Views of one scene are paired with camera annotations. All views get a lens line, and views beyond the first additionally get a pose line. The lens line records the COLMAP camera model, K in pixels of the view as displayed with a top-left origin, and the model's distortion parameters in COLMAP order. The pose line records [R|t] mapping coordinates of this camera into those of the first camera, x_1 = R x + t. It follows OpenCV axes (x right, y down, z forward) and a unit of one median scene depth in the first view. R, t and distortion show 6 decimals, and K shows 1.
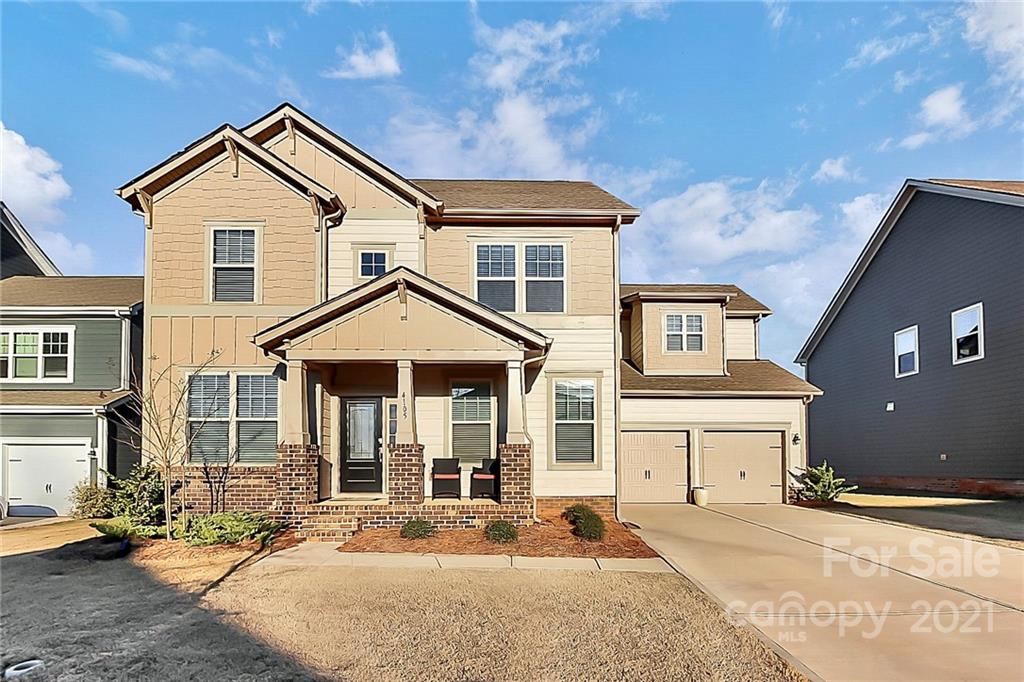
lens RADIAL K [[491.3, 0, 506.5], [0, 491.3, 334.9], [0, 0, 1]] dist [-0.004102, -0.001268]
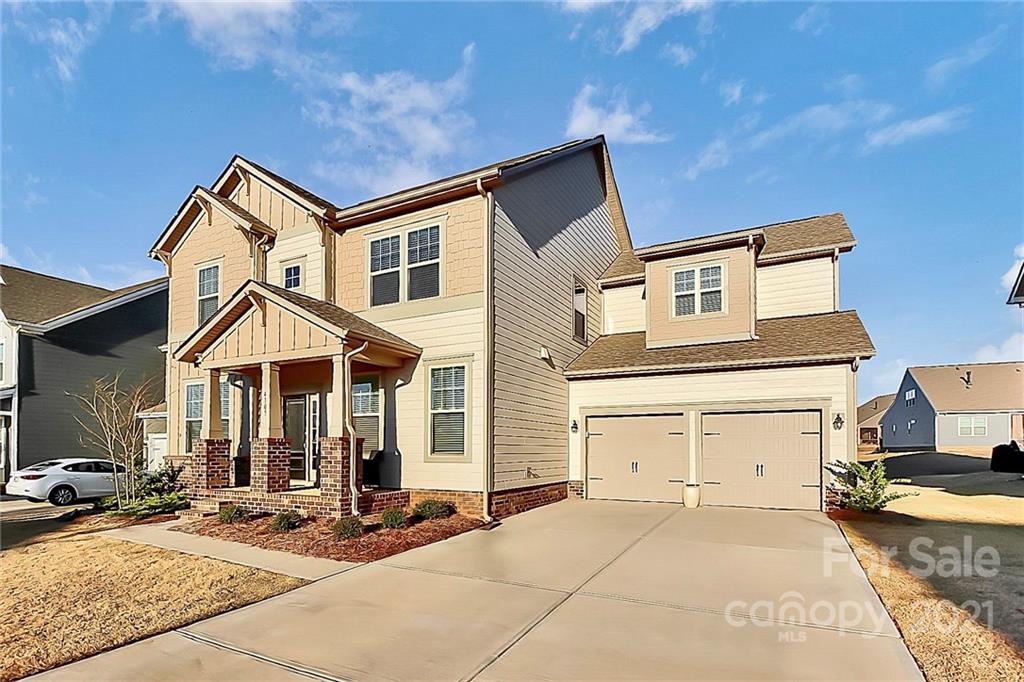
lens RADIAL K [[490.3, 0, 513.9], [0, 490.3, 327.1], [0, 0, 1]] dist [-0.003542, -0.000634]
pose [[0.887087, -0.111130, -0.448026, 0.655340], [0.117047, 0.993020, -0.014560, 0.044152], [0.446517, -0.039524, 0.893902, 0.217524]]
